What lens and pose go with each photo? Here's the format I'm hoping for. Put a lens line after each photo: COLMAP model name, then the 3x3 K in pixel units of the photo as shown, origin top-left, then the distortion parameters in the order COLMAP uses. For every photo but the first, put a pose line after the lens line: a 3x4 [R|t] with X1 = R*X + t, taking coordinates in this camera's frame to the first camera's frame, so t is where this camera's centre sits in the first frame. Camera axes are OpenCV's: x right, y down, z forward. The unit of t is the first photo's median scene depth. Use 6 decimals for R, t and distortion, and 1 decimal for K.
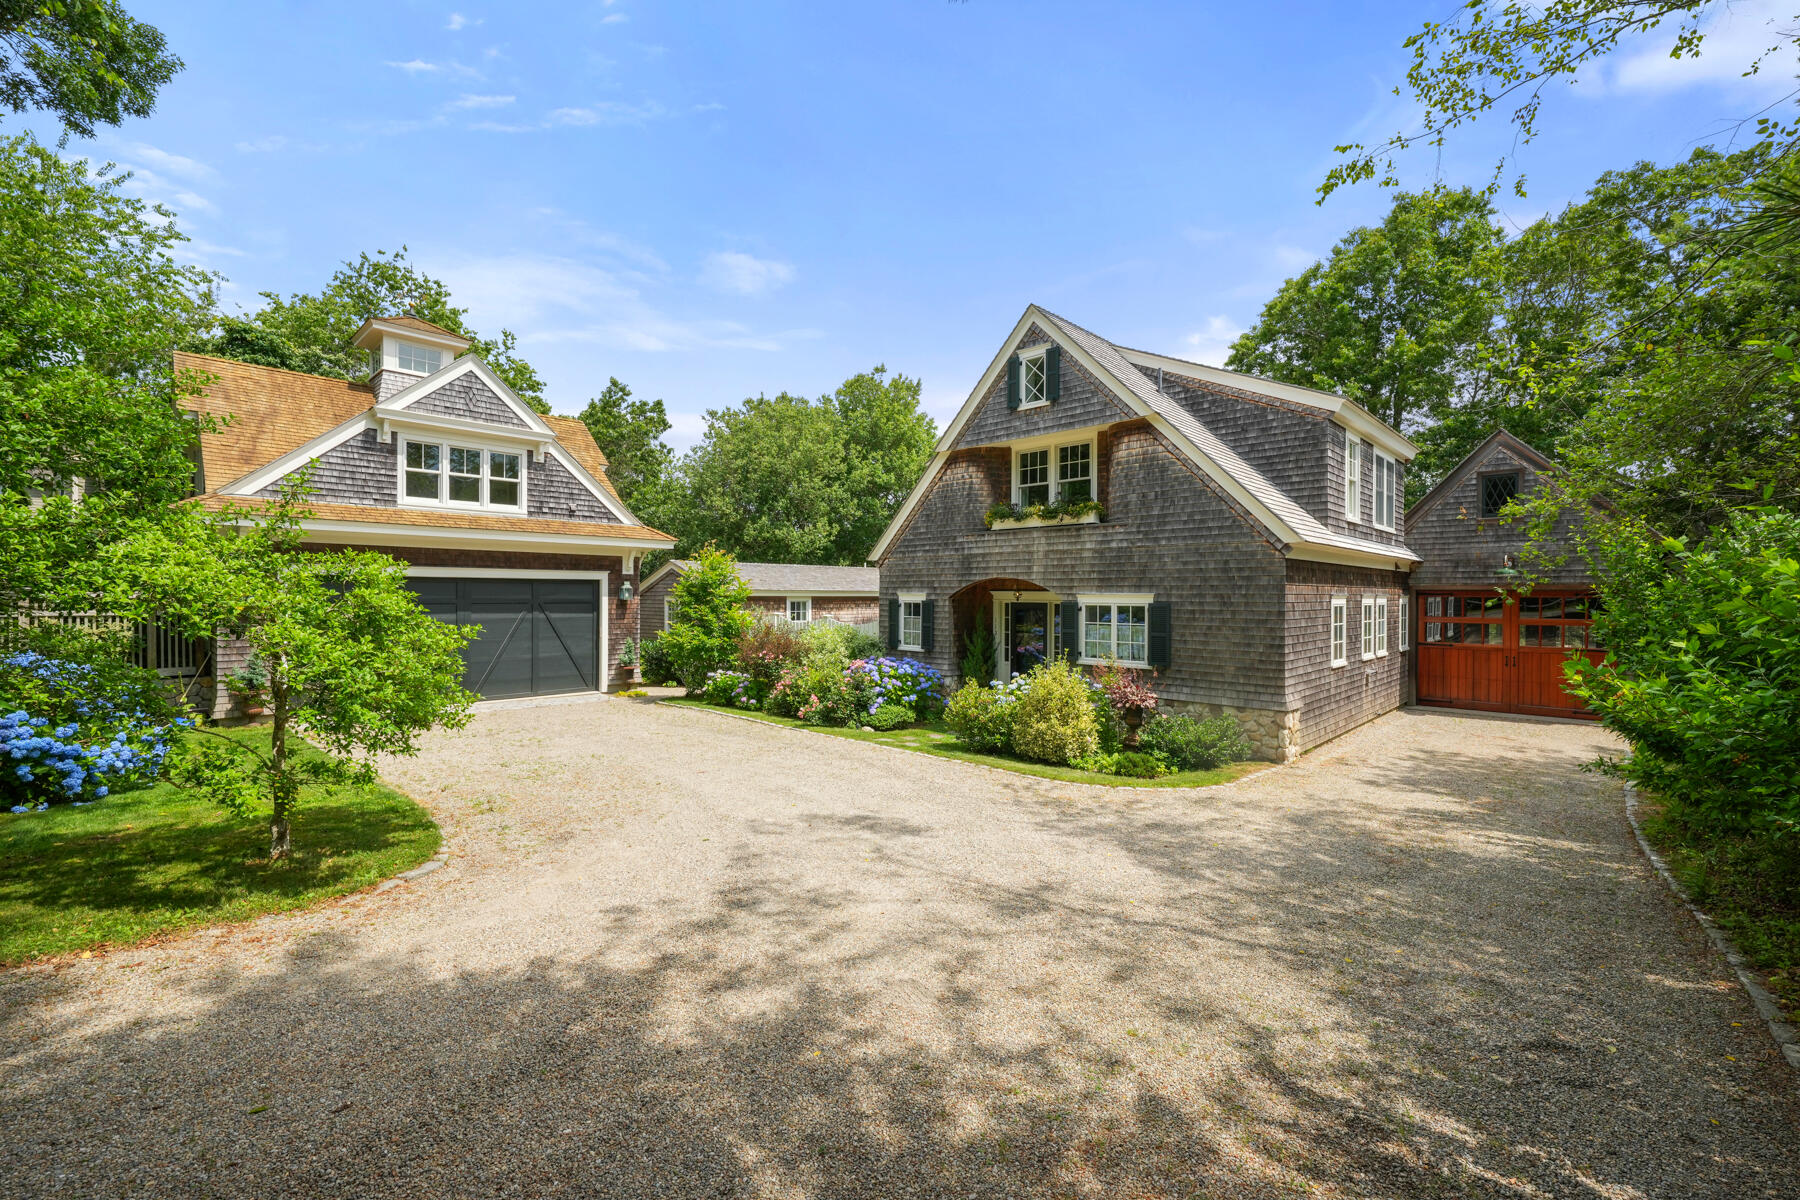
lens RADIAL K [[756.3, 0, 871.8], [0, 756.3, 584.4], [0, 0, 1]] dist [-0.001175, -0.000268]
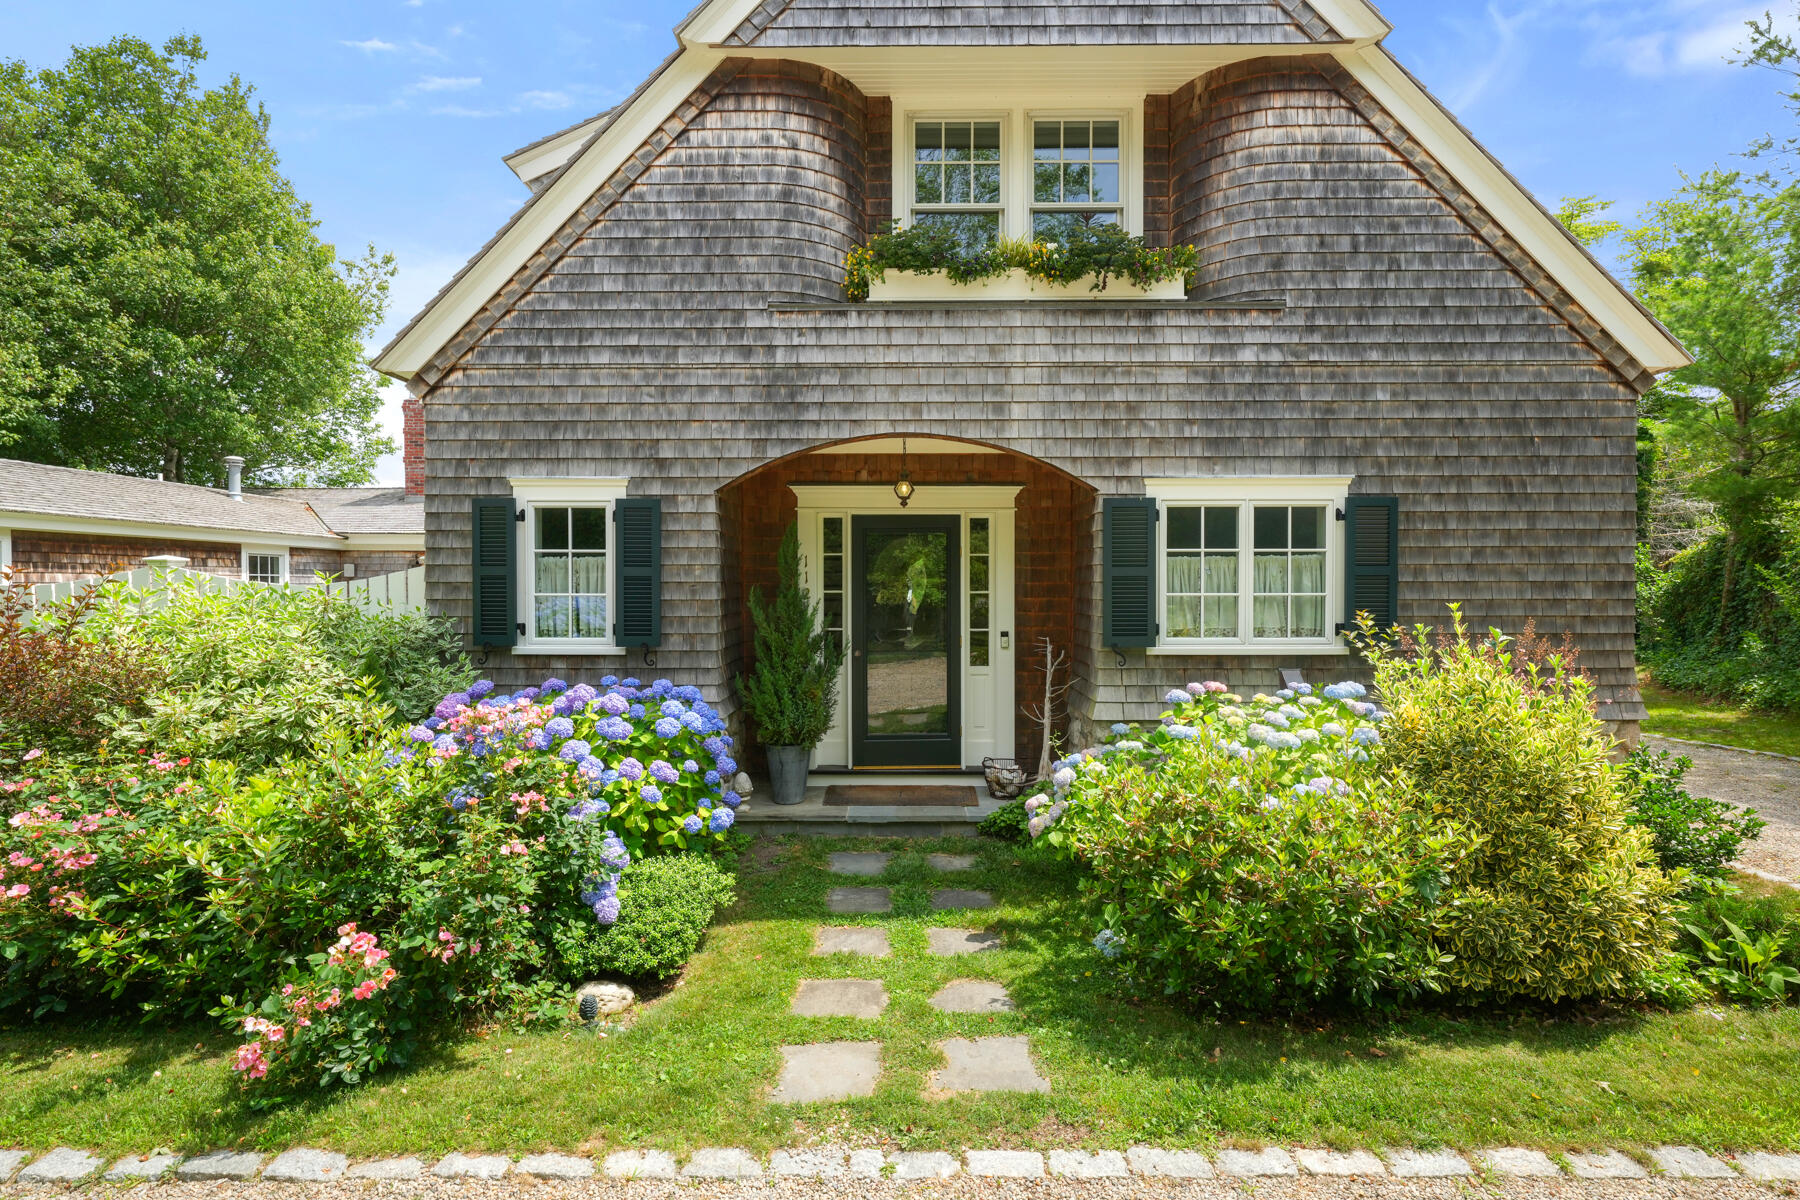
lens RADIAL K [[806.2, 0, 877.0], [0, 806.2, 602.0], [0, 0, 1]] dist [0.000620, 0.000064]
pose [[0.693518, -0.019801, 0.720167, -0.106115], [-0.005685, 0.999441, 0.032954, 0.052768], [-0.720417, -0.026949, 0.693017, 0.661433]]
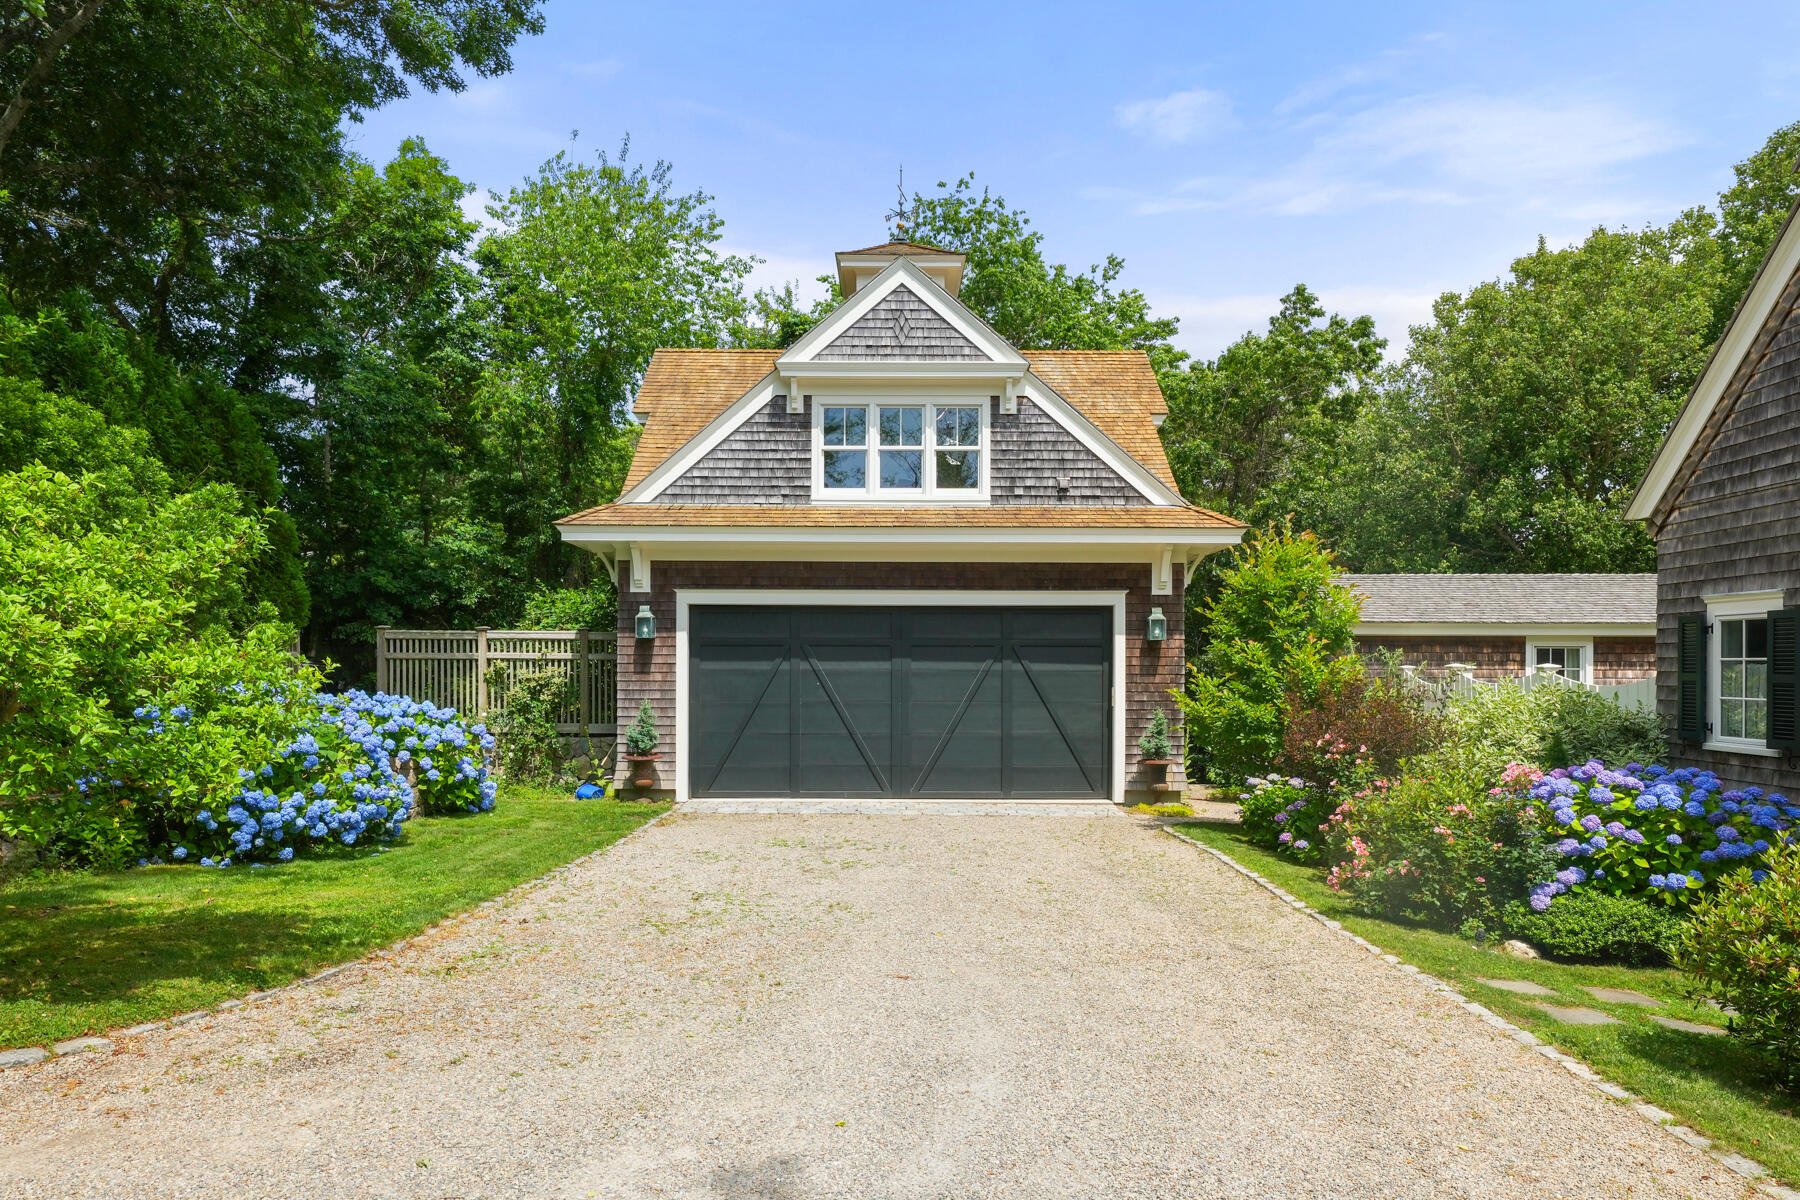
lens RADIAL K [[1124.4, 0, 882.0], [0, 1124.4, 649.9], [0, 0, 1]] dist [0.001109, 0.001061]
pose [[0.706450, -0.010924, -0.707678, 0.142958], [0.006904, 0.999940, -0.008543, 0.040167], [0.707729, 0.001150, 0.706483, 0.330346]]
